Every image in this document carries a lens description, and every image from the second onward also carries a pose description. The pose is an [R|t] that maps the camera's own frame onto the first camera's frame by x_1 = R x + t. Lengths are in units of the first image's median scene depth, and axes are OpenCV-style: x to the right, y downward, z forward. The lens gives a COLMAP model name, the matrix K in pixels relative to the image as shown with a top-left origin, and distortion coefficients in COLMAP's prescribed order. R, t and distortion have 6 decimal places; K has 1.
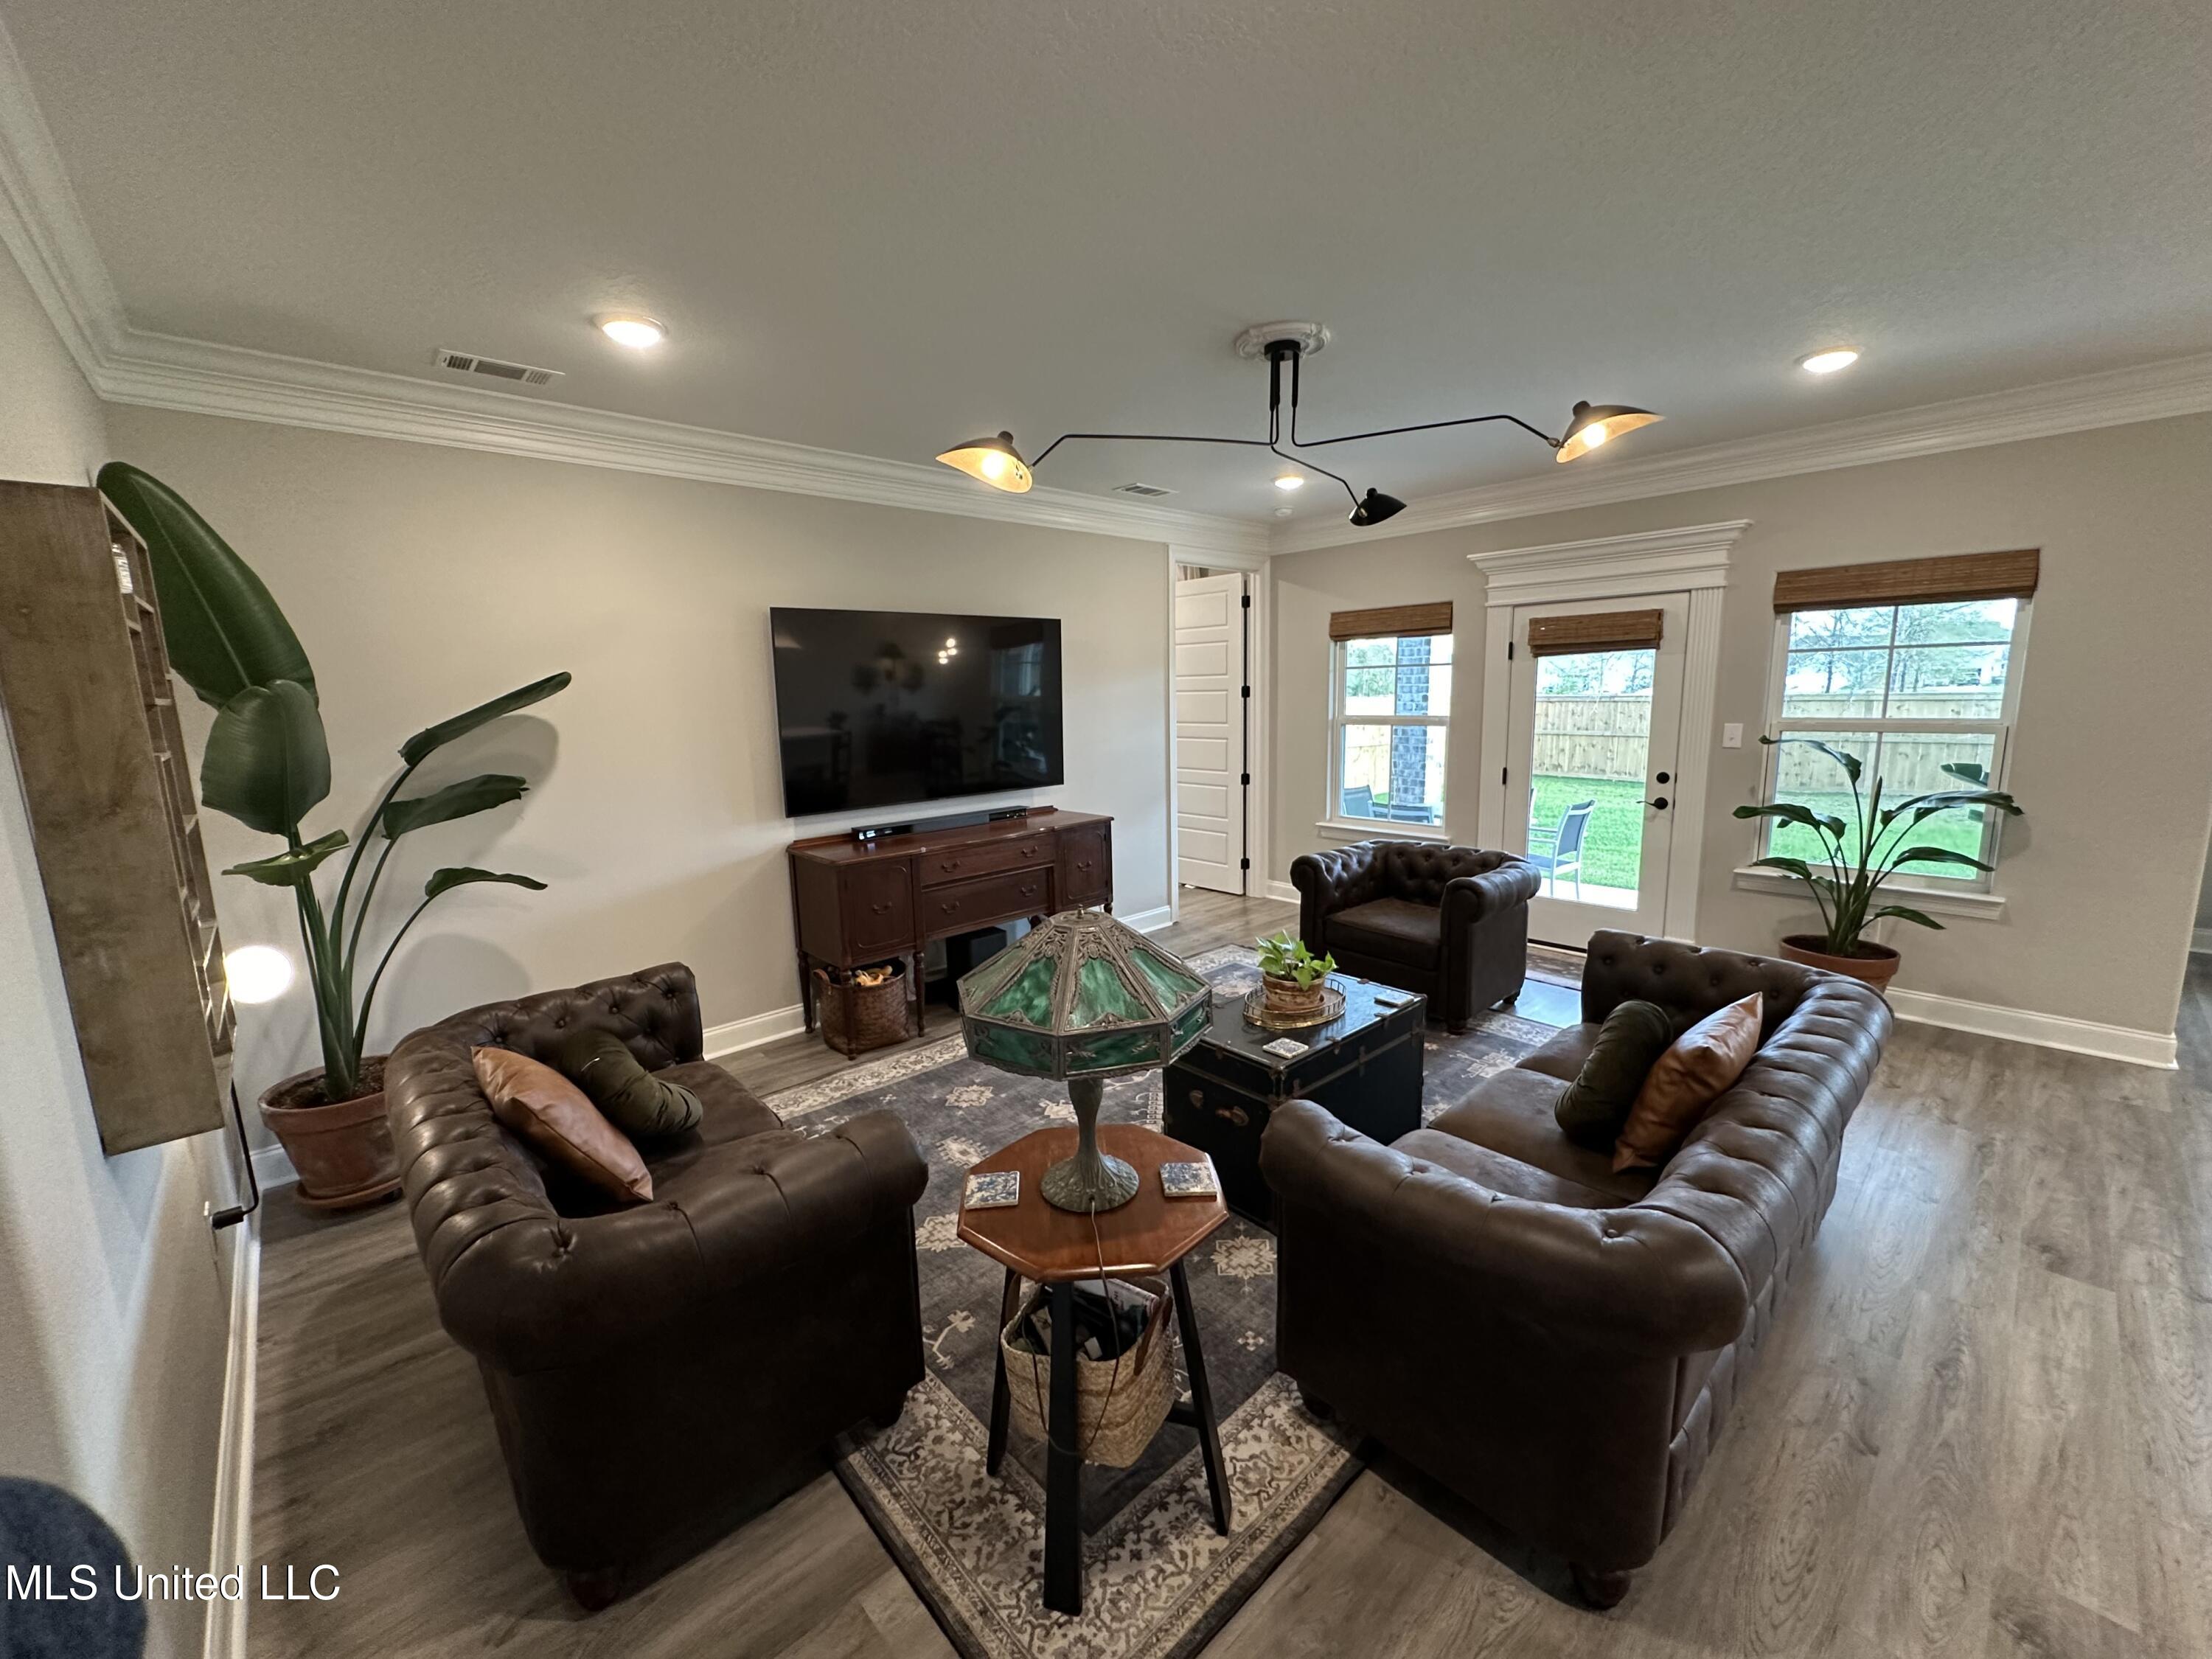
lens RADIAL K [[880.2, 0, 1107.8], [0, 880.2, 832.0], [0, 0, 1]] dist [-0.002297, 0.000891]
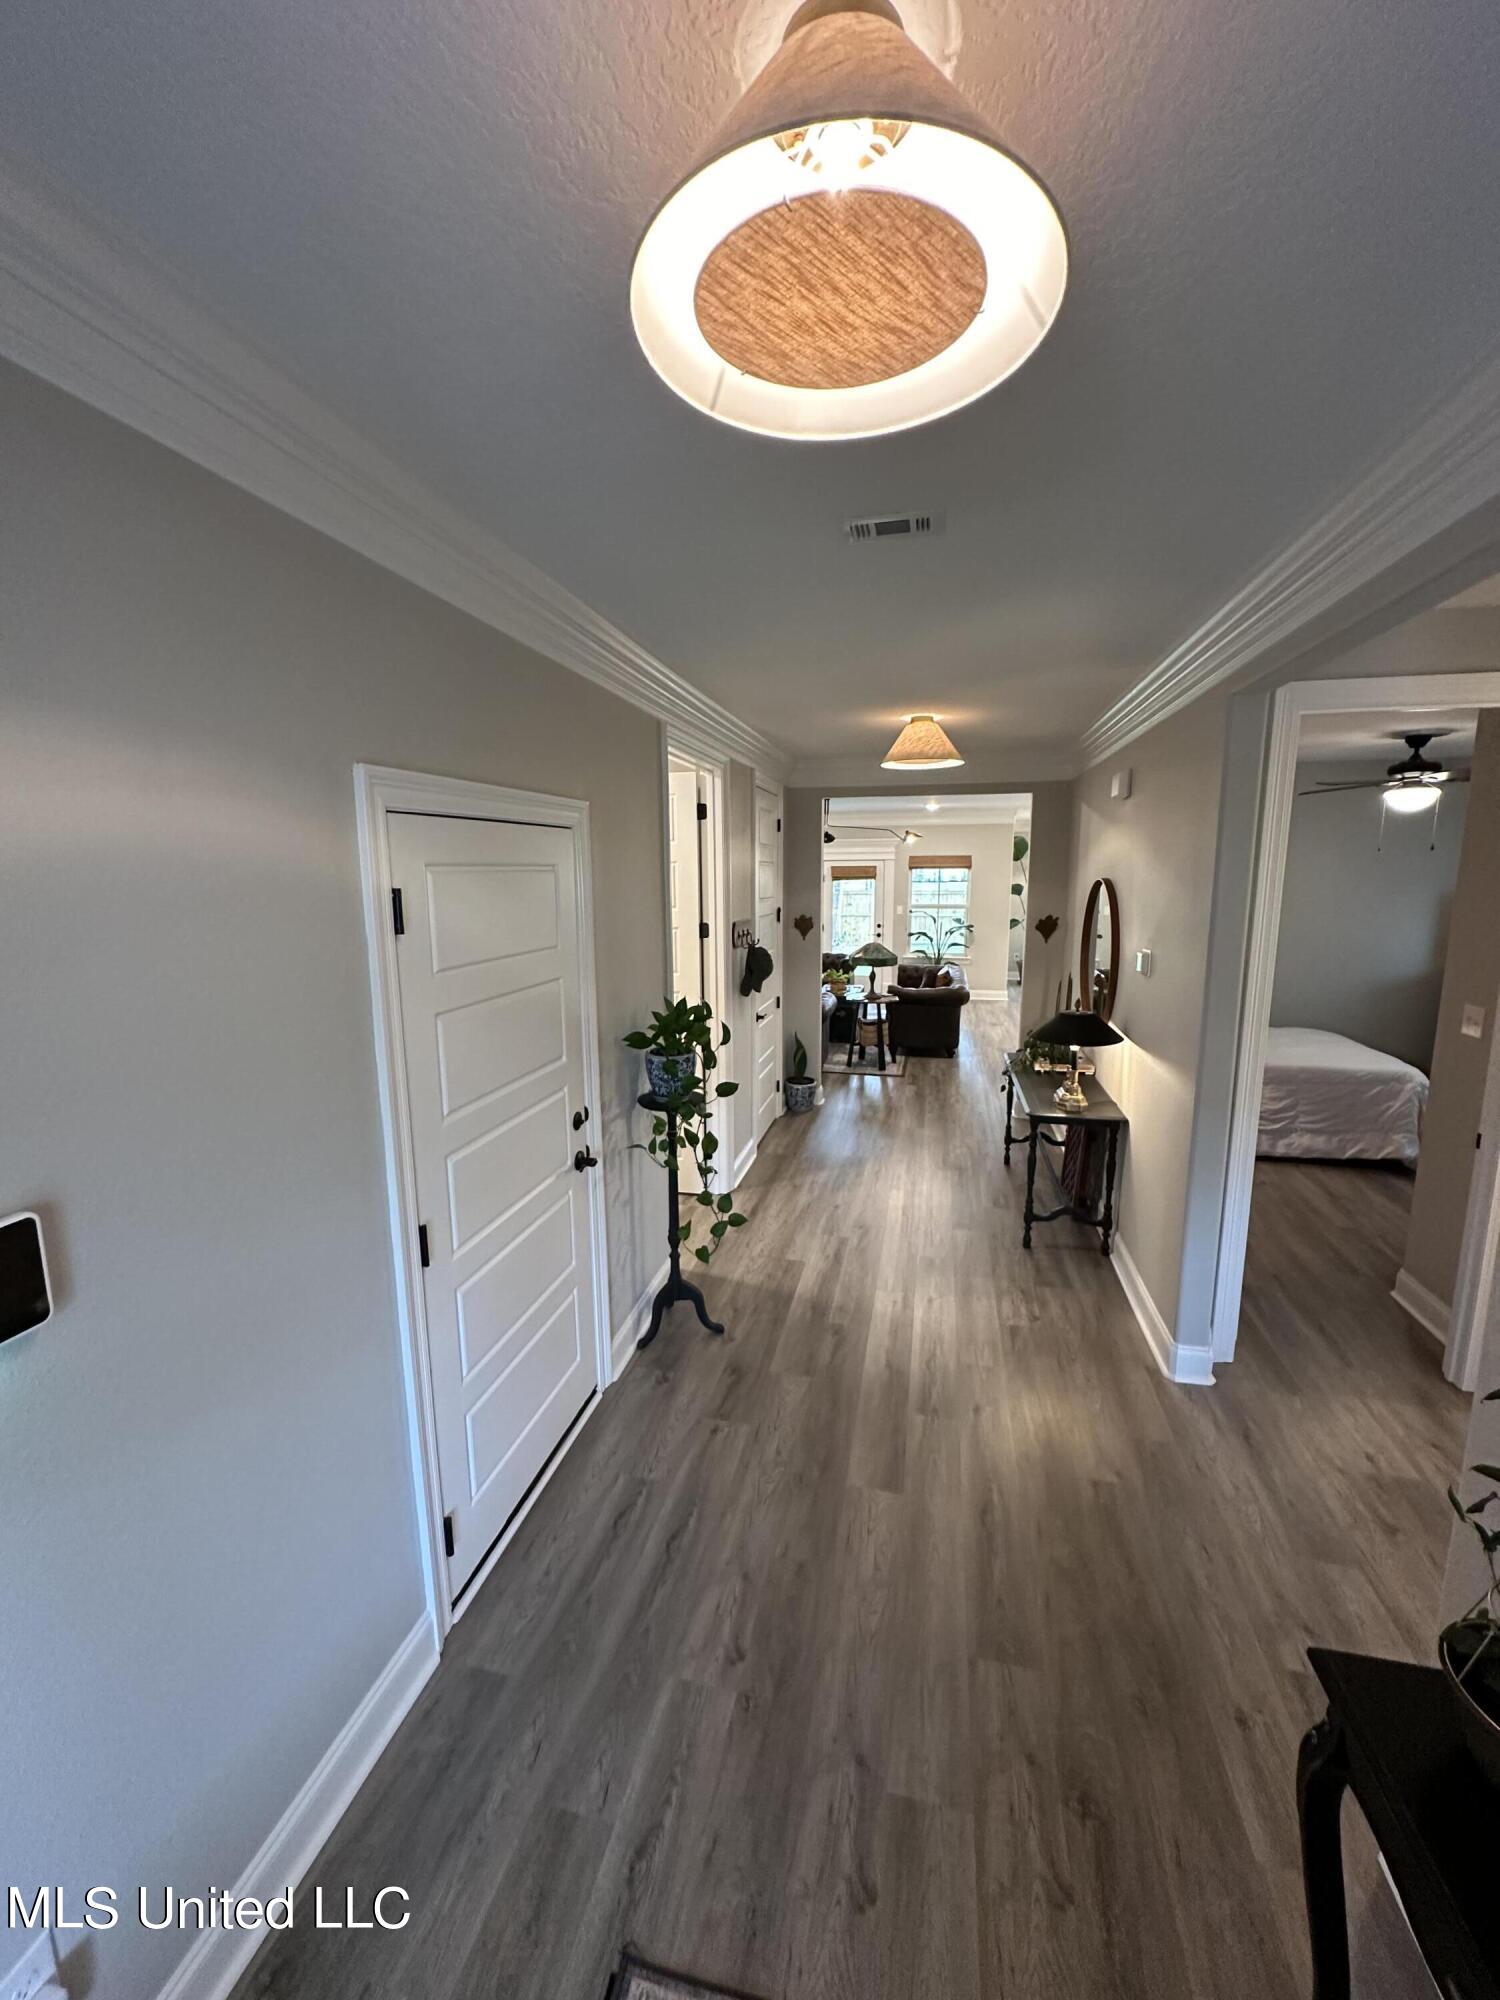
lens RADIAL K [[795.8, 0, 746.3], [0, 795.8, 1000.7], [0, 0, 1]] dist [-0.002297, 0.000891]
pose [[0.836319, -0.069491, 0.543821, -1.313863], [0.077535, 0.996956, 0.008157, 0.144737], [-0.542733, 0.035344, 0.839161, -1.043677]]
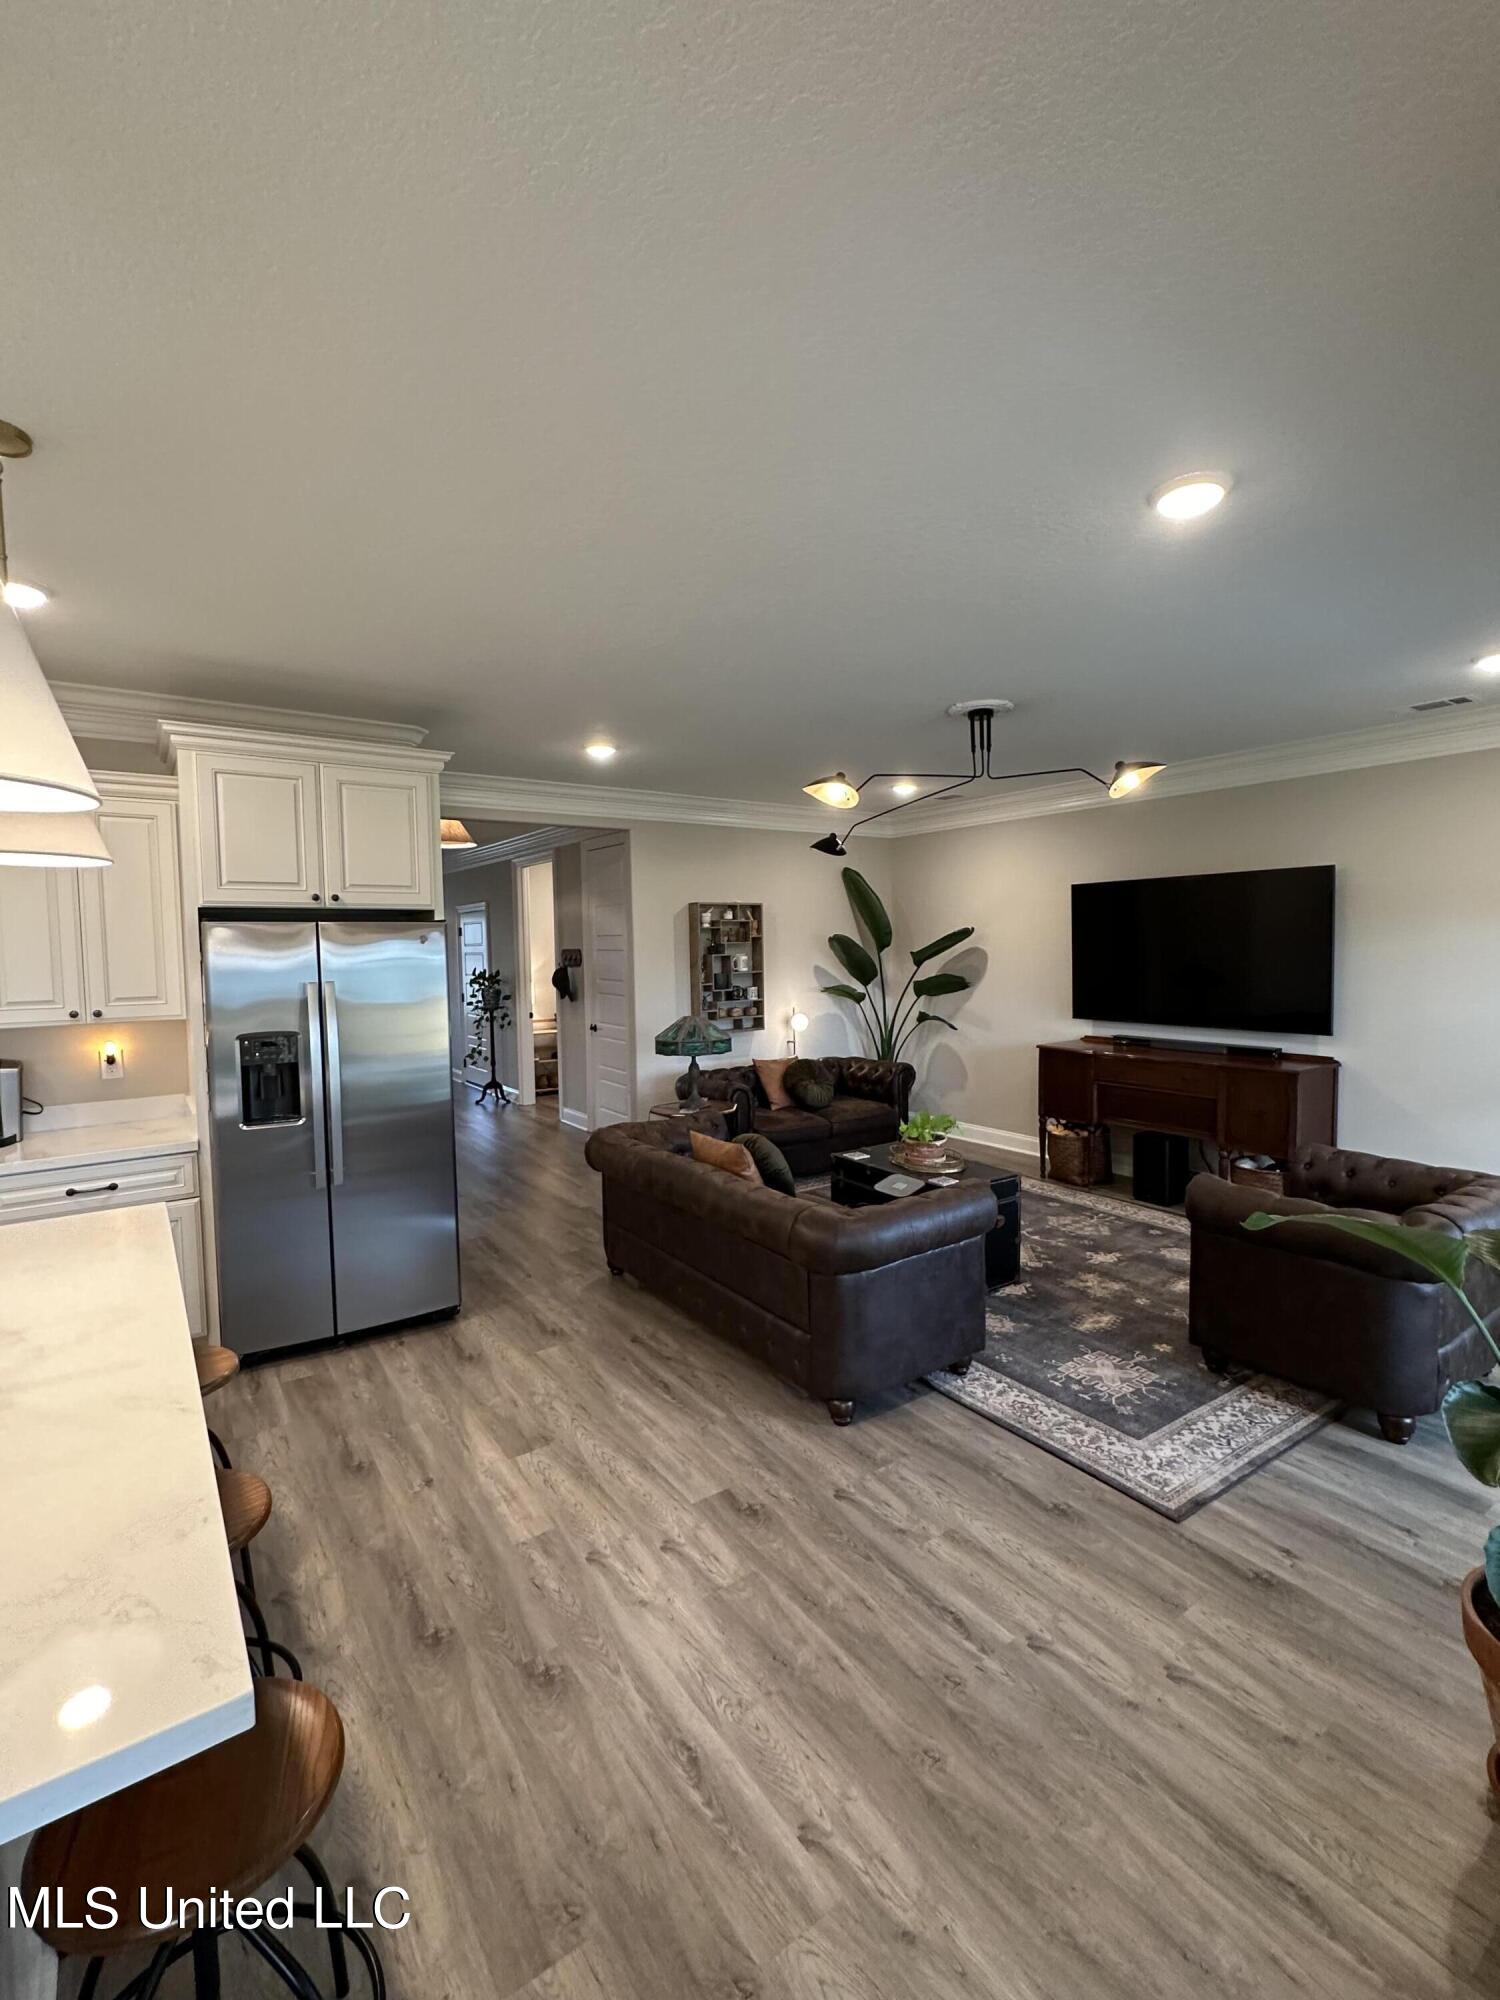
lens RADIAL K [[891.4, 0, 746.8], [0, 891.4, 993.3], [0, 0, 1]] dist [0.000615, 0.000192]
pose [[-0.139216, 0.081674, -0.986888, 1.250299], [-0.140764, 0.984841, 0.101362, -0.137474], [0.980206, 0.153029, -0.125609, 0.630035]]
